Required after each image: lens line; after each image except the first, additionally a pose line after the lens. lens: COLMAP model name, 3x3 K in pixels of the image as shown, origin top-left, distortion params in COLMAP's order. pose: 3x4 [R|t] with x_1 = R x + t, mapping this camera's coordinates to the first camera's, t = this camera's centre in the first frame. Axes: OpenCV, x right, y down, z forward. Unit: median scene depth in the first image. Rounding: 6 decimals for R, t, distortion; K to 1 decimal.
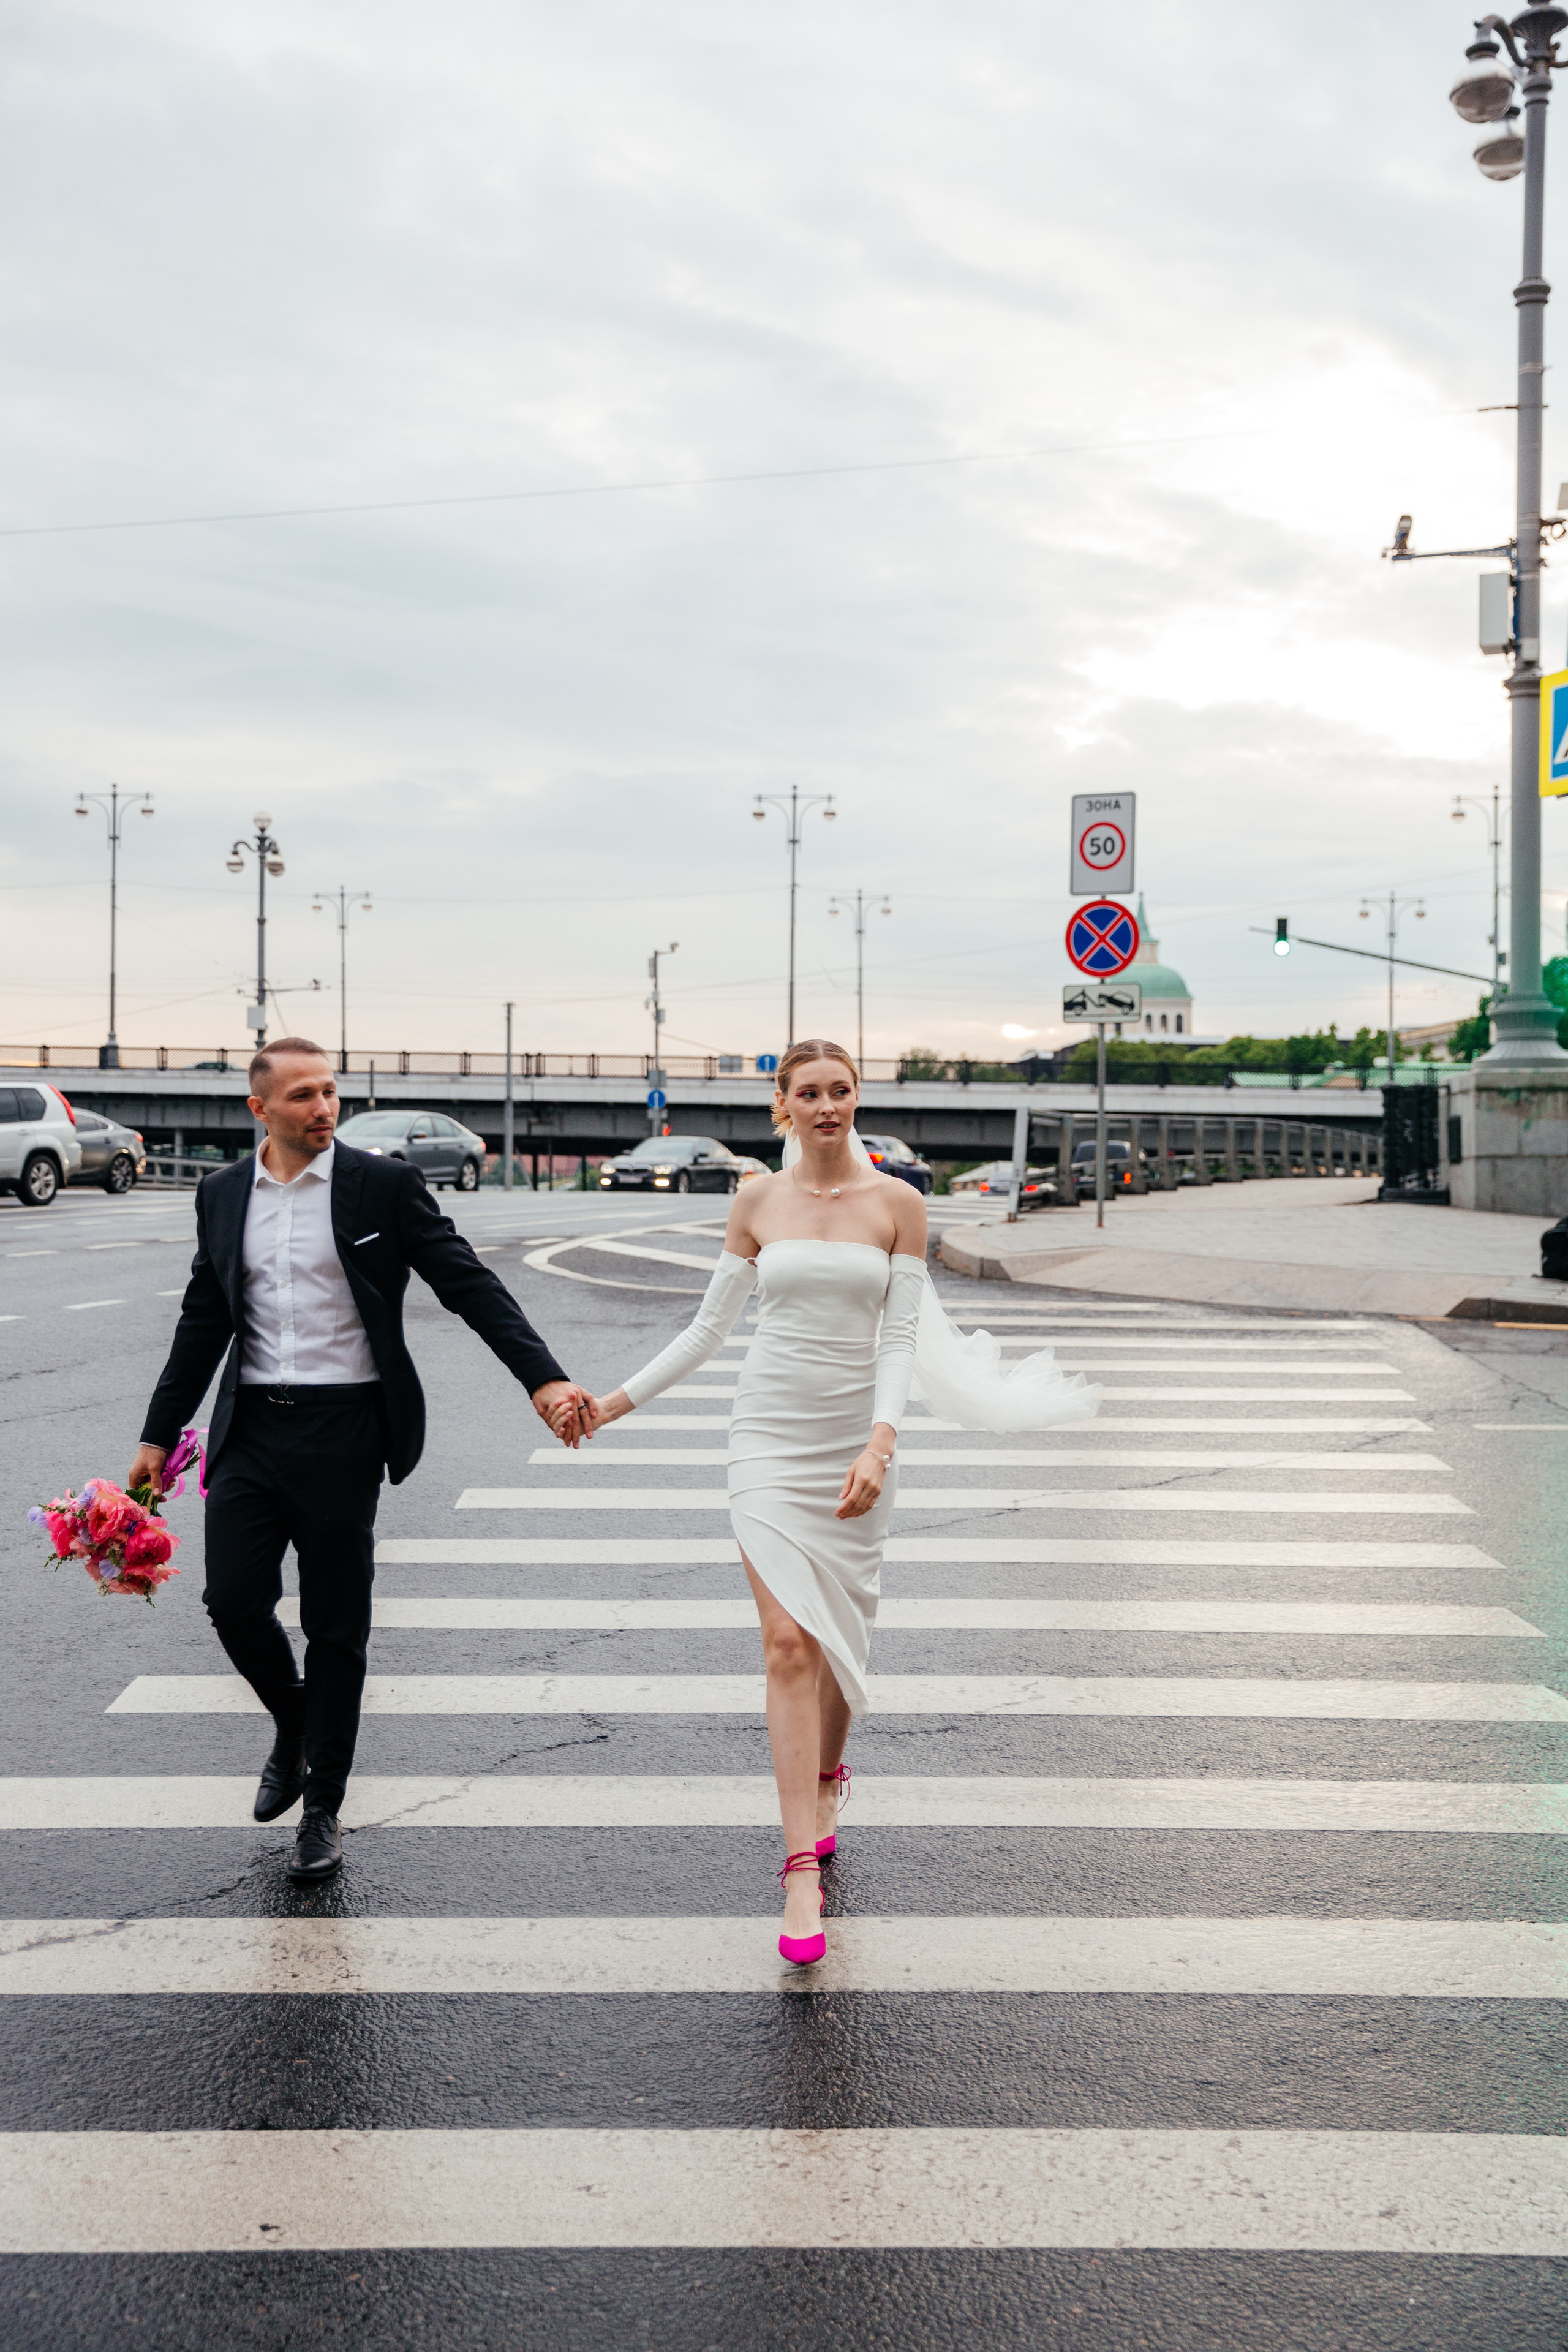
lens RADIAL K [[2312.7, 0, 780.7], [0, 2312.7, 1181.1], [0, 0, 1]] dist [0.013791, 0.000000]
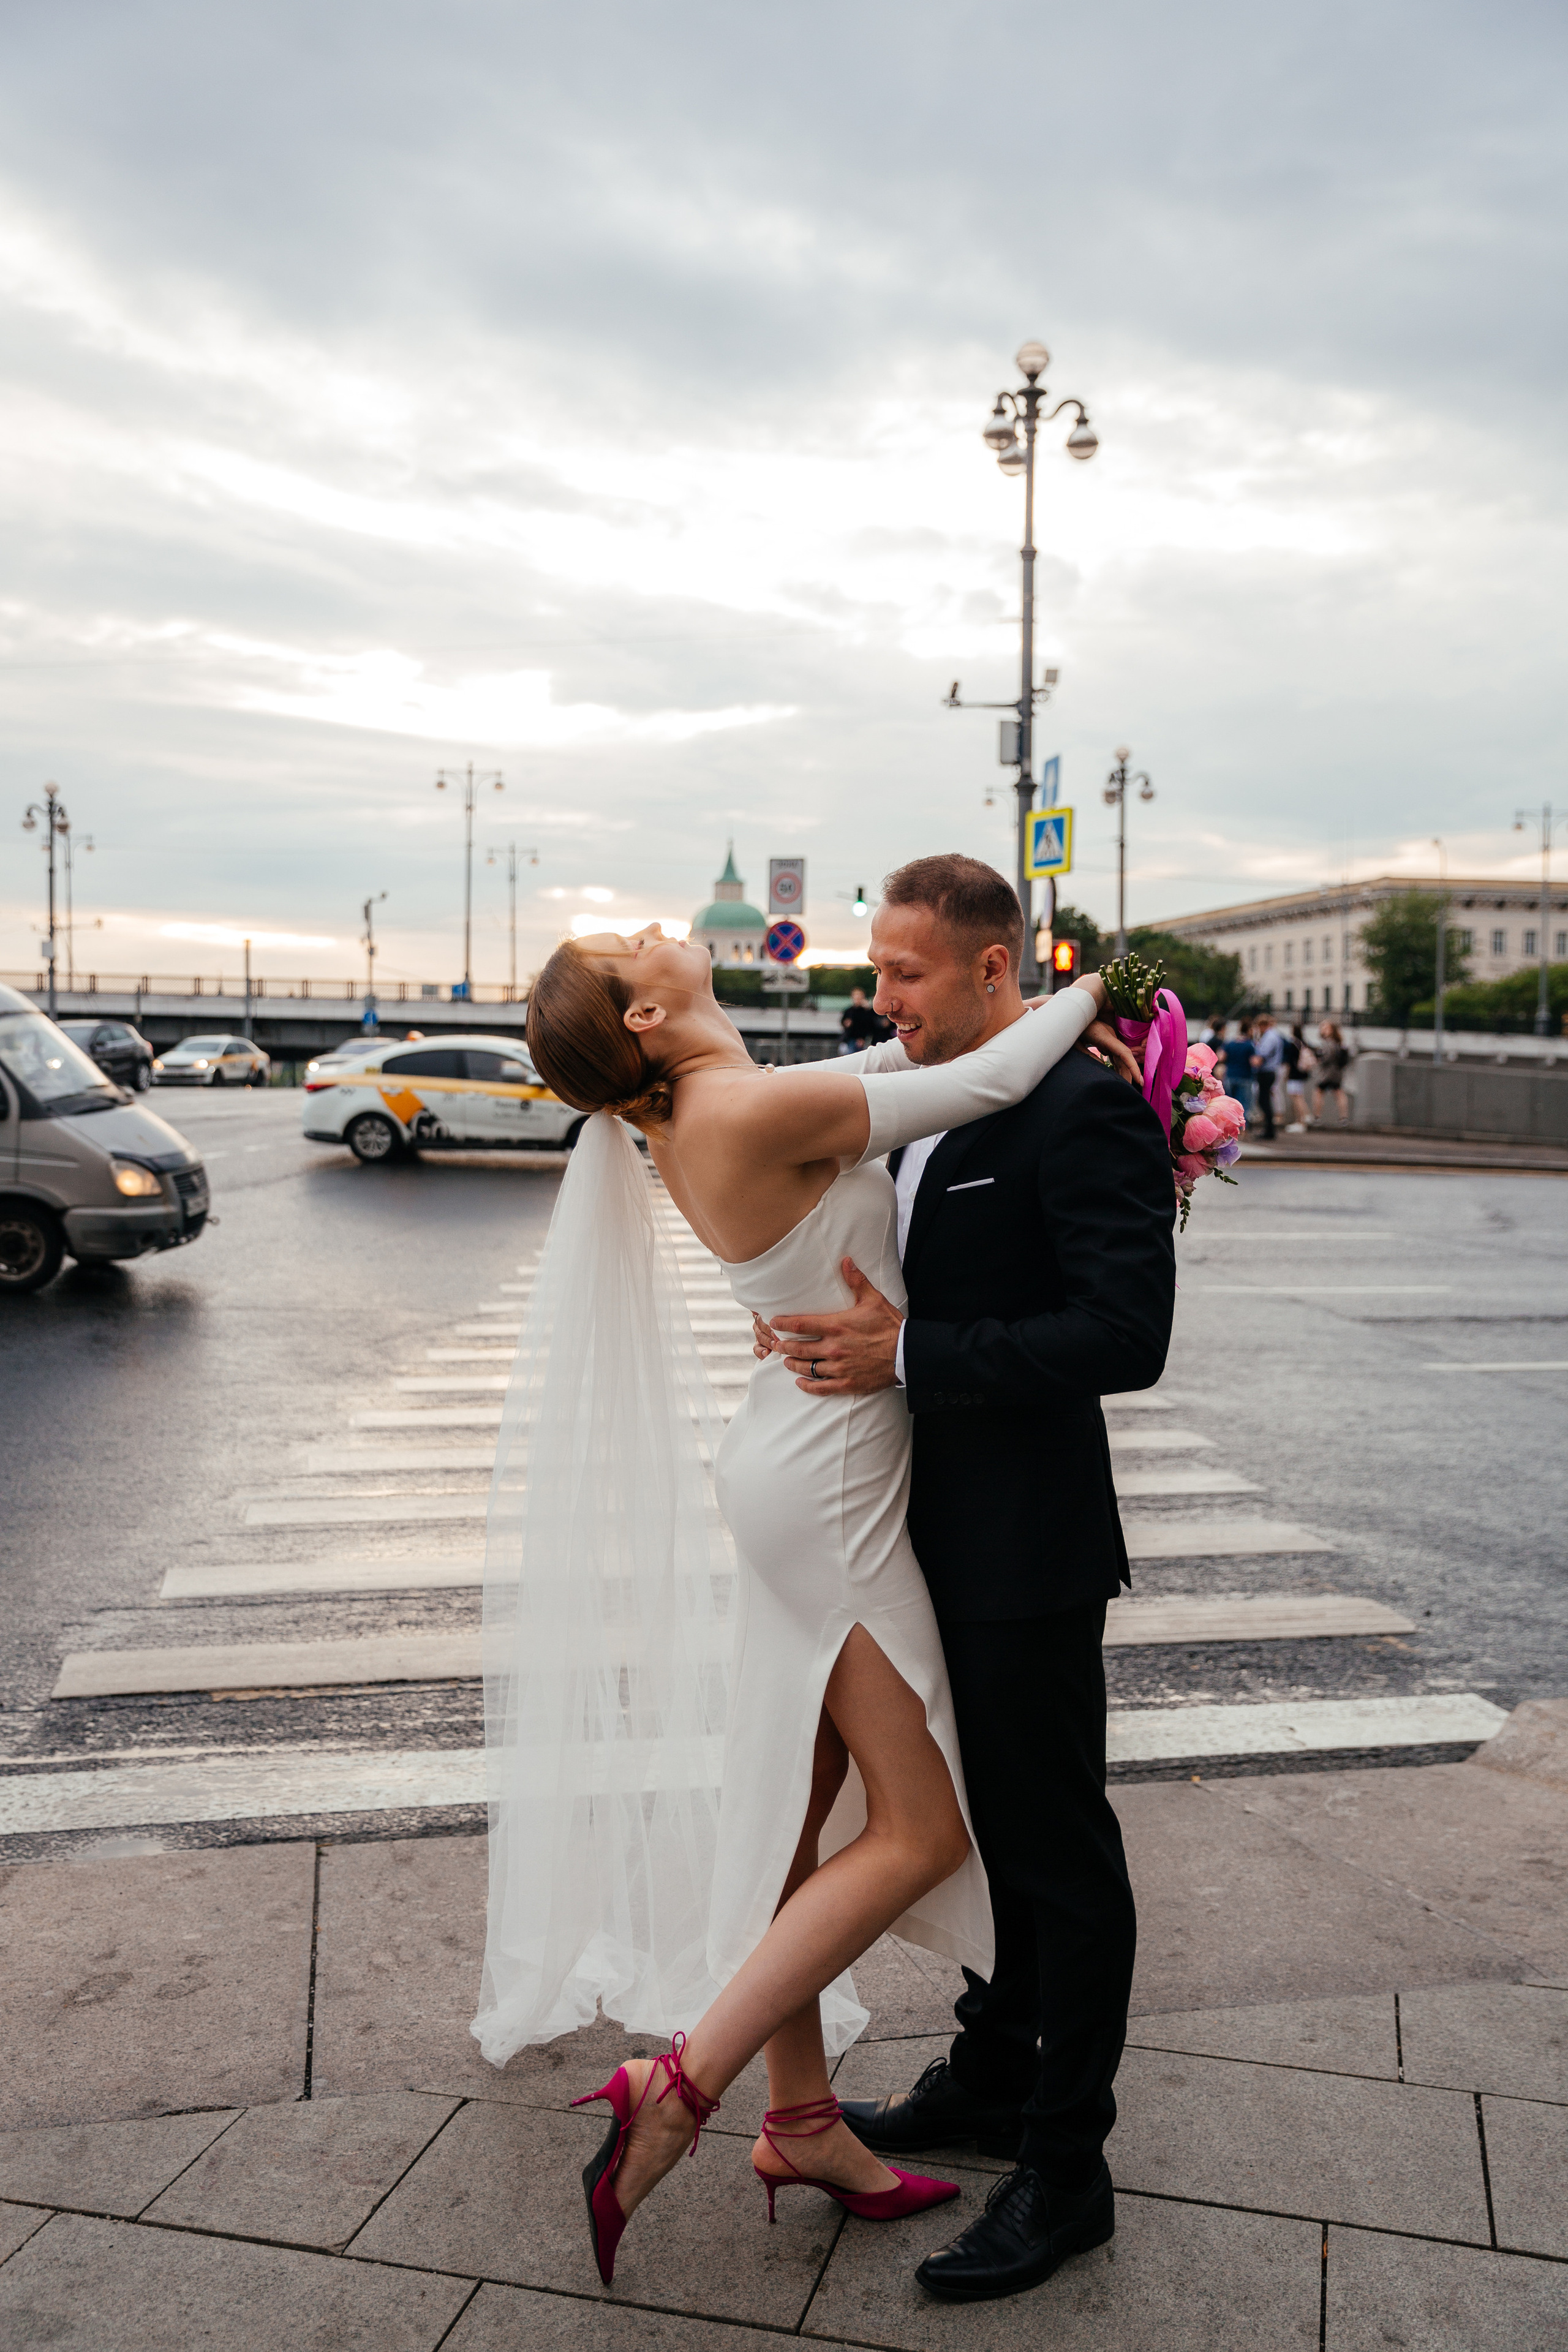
lens RADIAL K [[2189.0, 0, 781.2], [0, 2189.0, 1161.8], [0, 0, 1]] dist [-0.002417, 0.000000]
pose [[0.982058, -0.002656, 0.188562, -0.096166], [-0.003757, 0.999427, 0.033646, 0.002705], [-0.188543, -0.033751, 0.981485, -0.337258]]
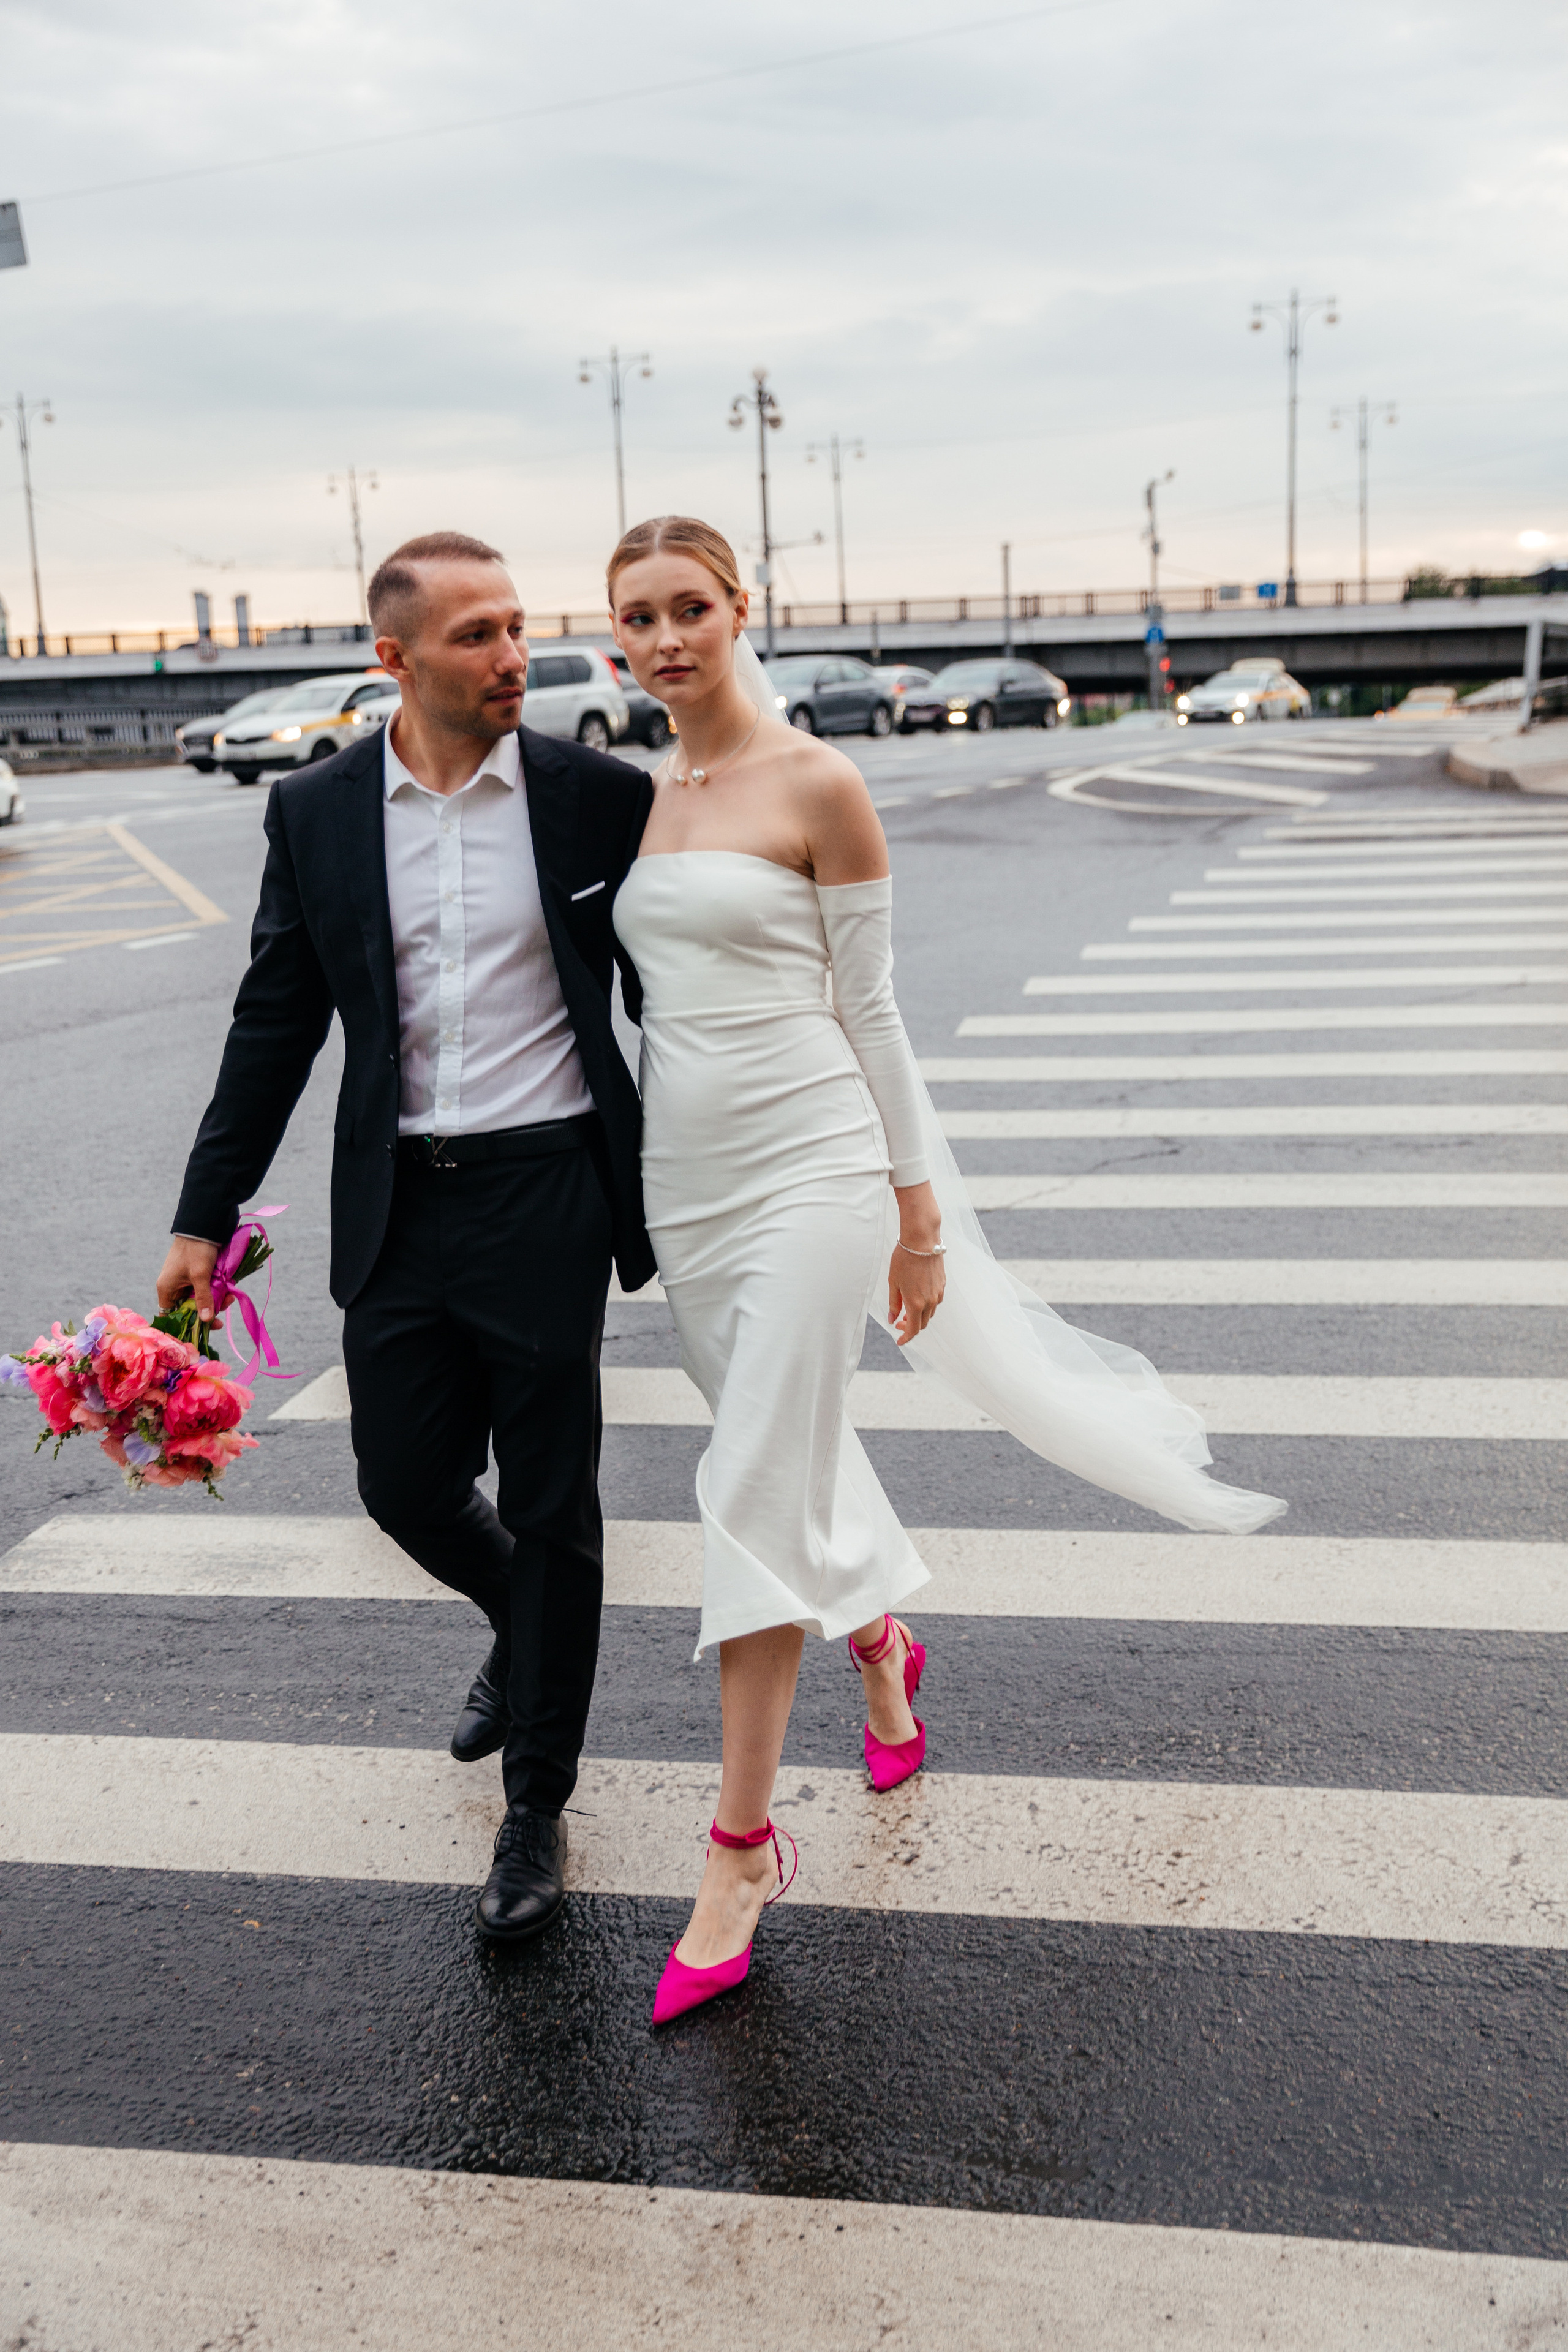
lens RADIAL K [[2312.7, 0, 792.8], [0, 2312.7, 1175.5], [0, 0, 1]] dist [0.013791, 0.000000]
pose [[0.978876, -0.007408, -0.204321, -0.006589], [0.046004, 0.981697, 0.184810, 0.003799], [0.199212, -0.190306, 0.961300, -0.065768]]
